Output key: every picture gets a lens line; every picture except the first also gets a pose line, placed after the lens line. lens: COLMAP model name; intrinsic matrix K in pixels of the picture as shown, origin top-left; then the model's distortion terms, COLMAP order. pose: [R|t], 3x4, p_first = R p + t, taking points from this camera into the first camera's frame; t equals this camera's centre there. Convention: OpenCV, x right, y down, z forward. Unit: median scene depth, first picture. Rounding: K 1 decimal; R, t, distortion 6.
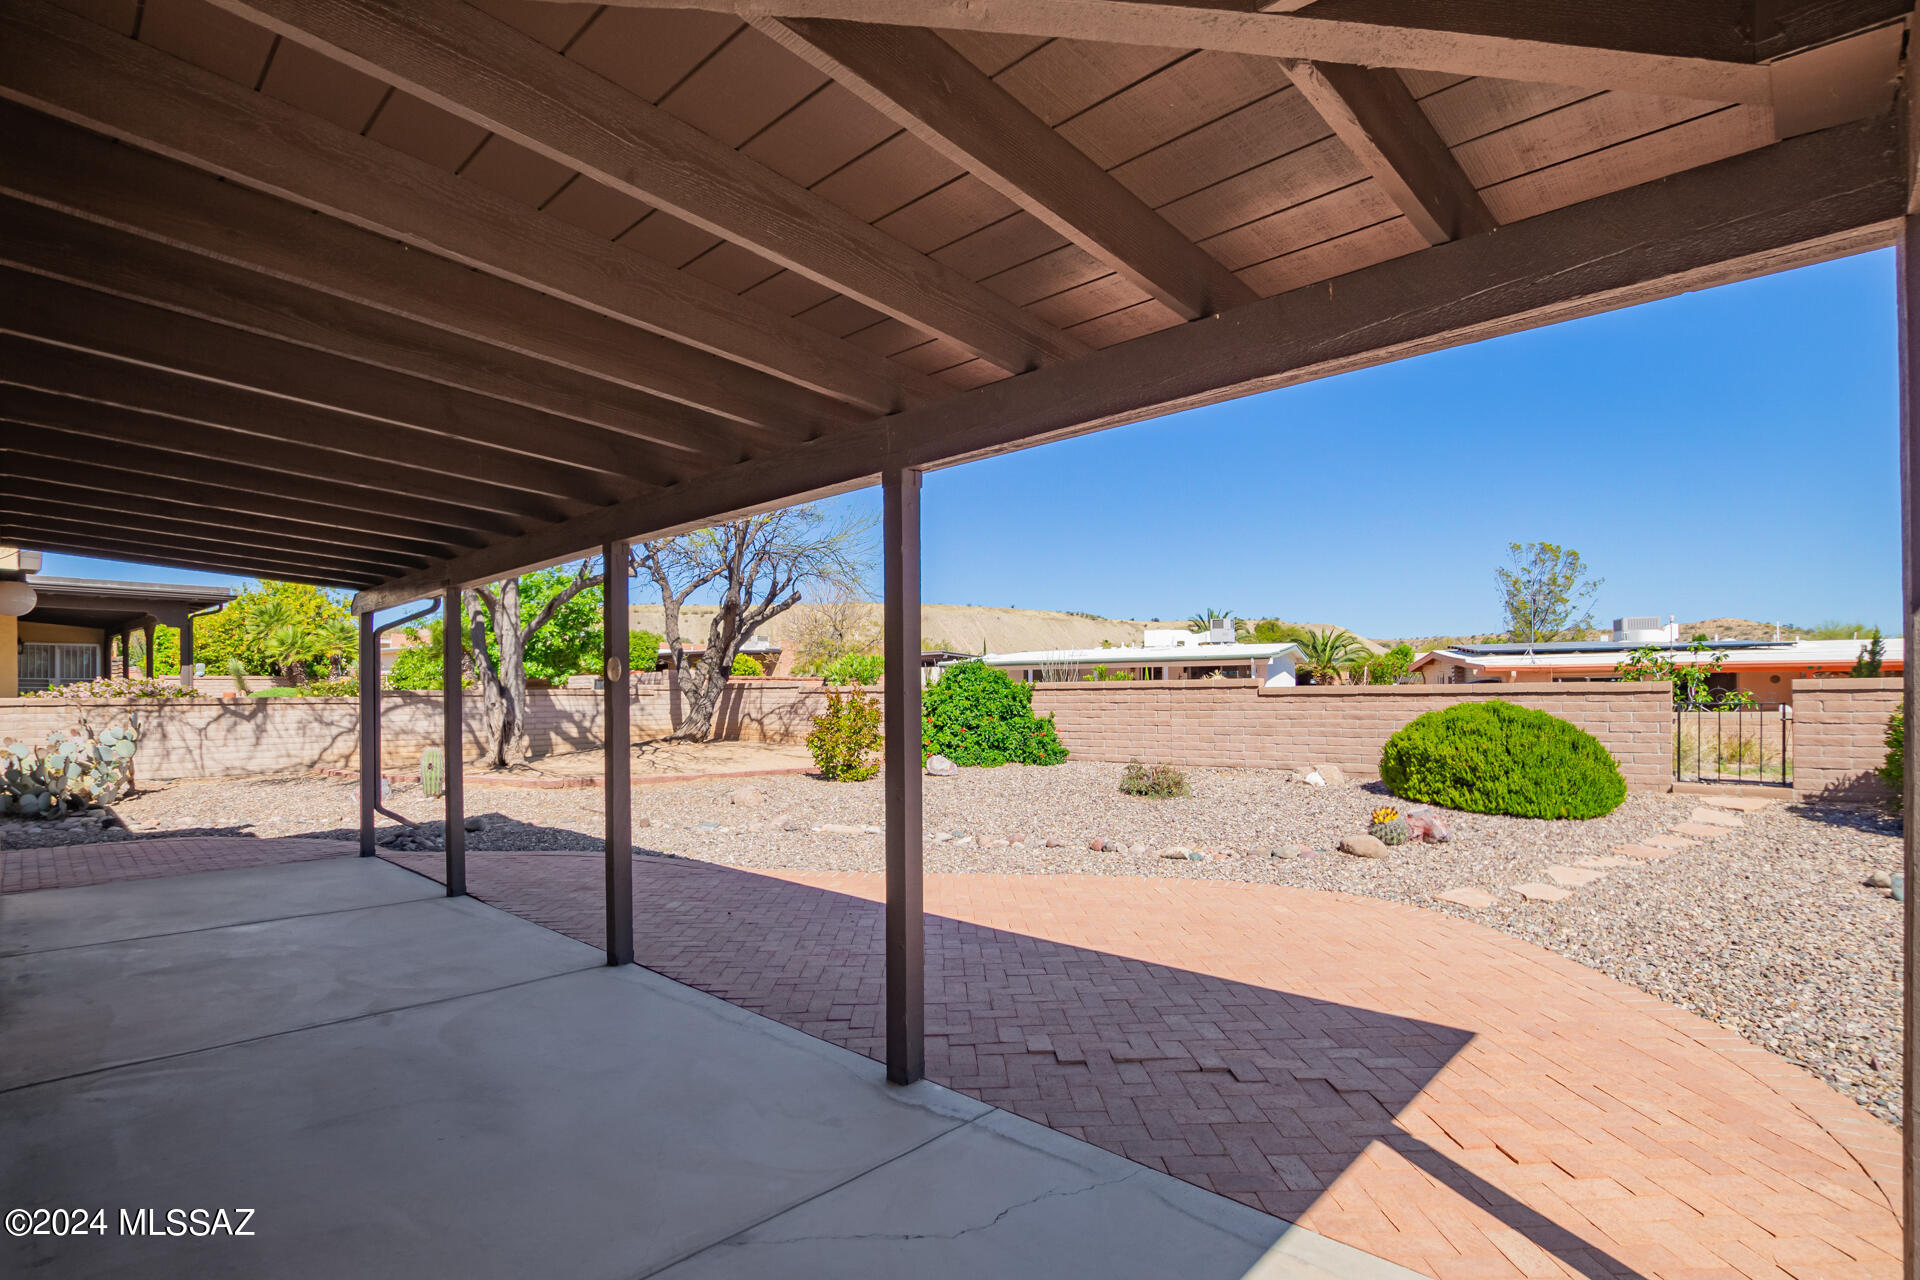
lens RADIAL K [[922.5, 0, 958.0], [0, 922.5, 684.6], [0, 0, 1]] dist [-0.023185, -0.000074]
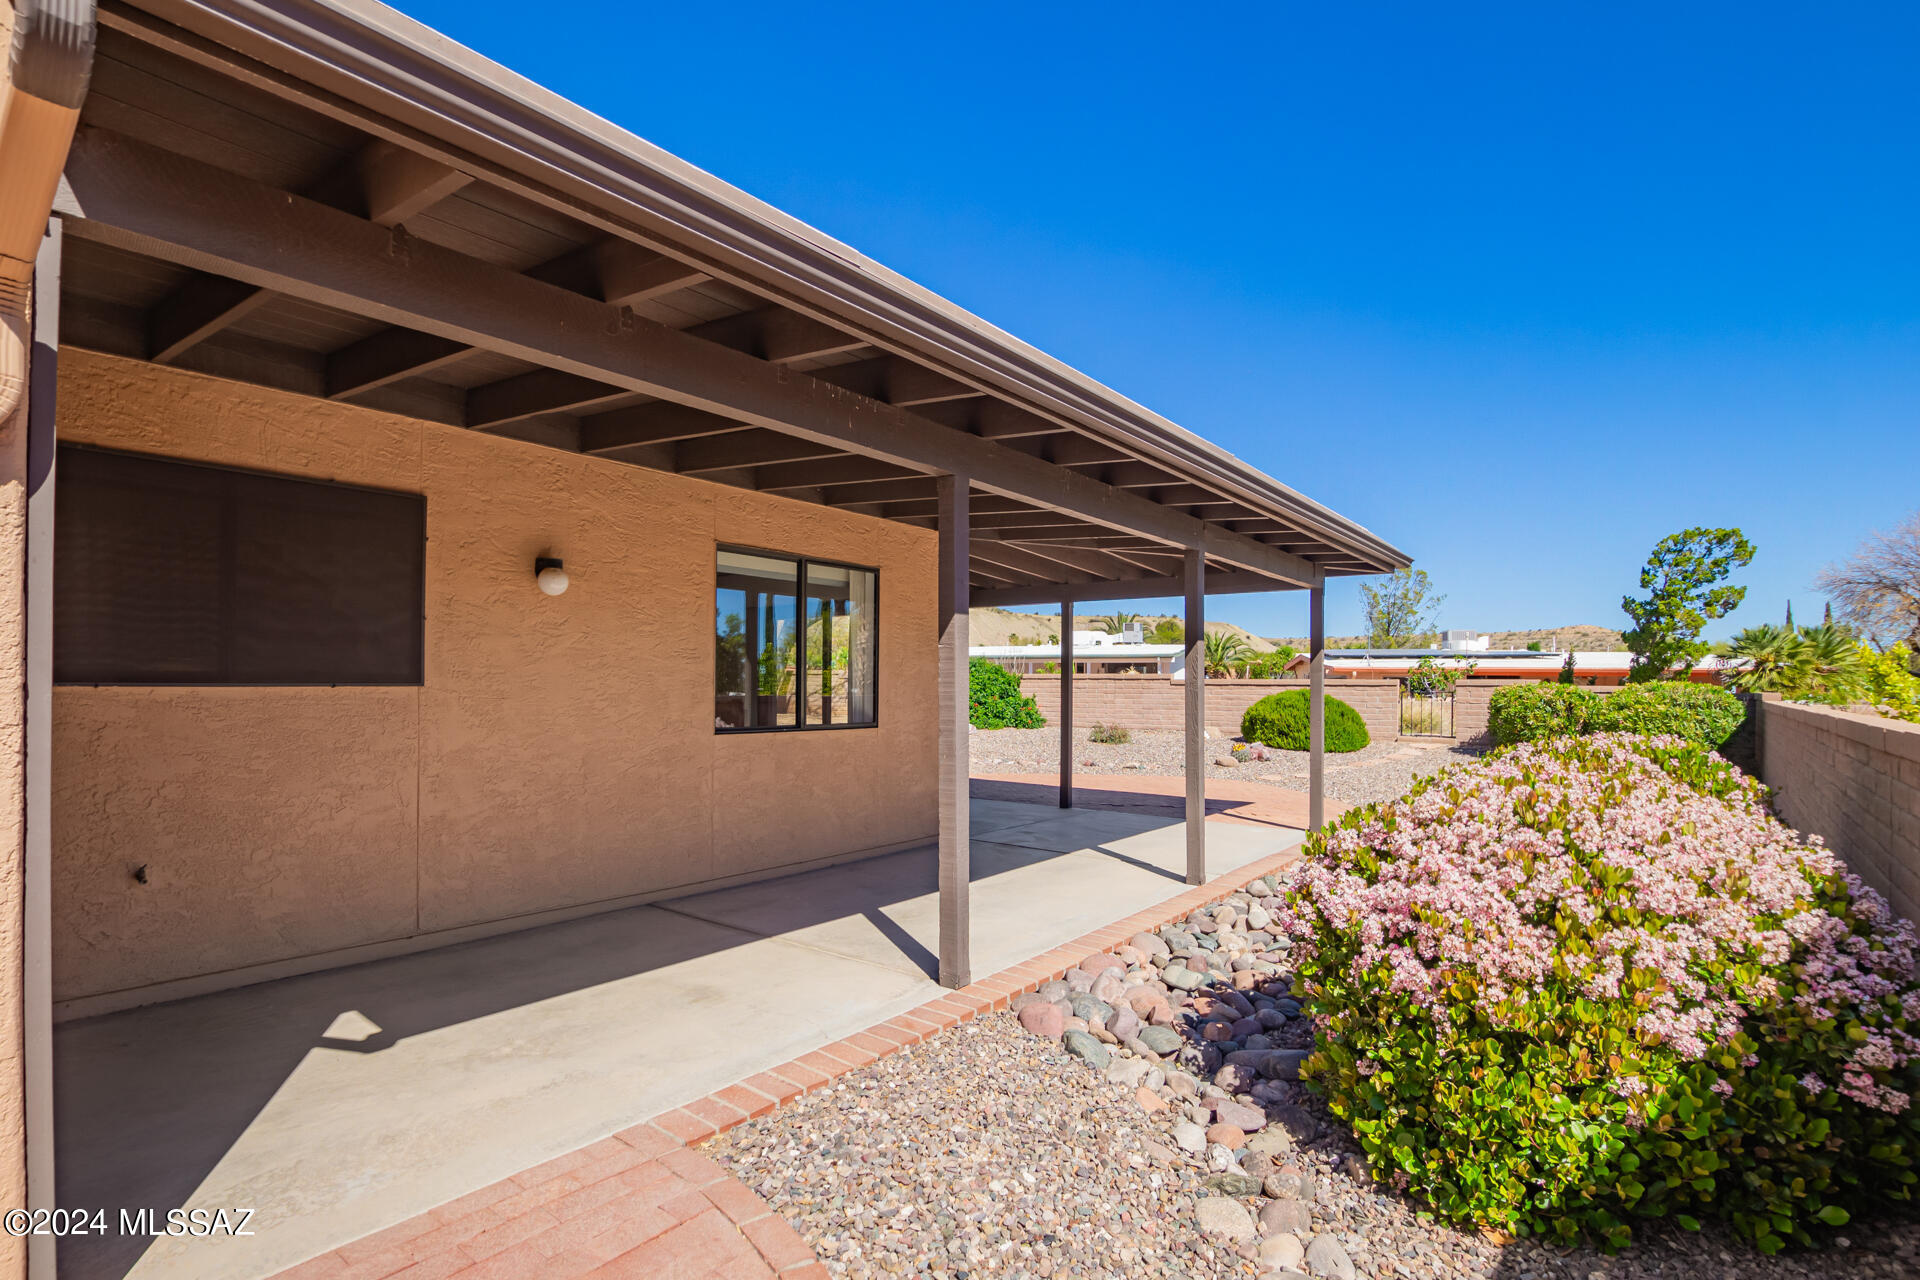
lens RADIAL K [[922.5, 0, 958.0], [0, 922.5, 684.6], [0, 0, 1]] dist [-0.023185, -0.000074]
pose [[0.994428, 0.016875, 0.104058, -0.176728], [-0.017958, 0.999794, 0.009479, 0.003090], [-0.103876, -0.011294, 0.994526, -0.469915]]
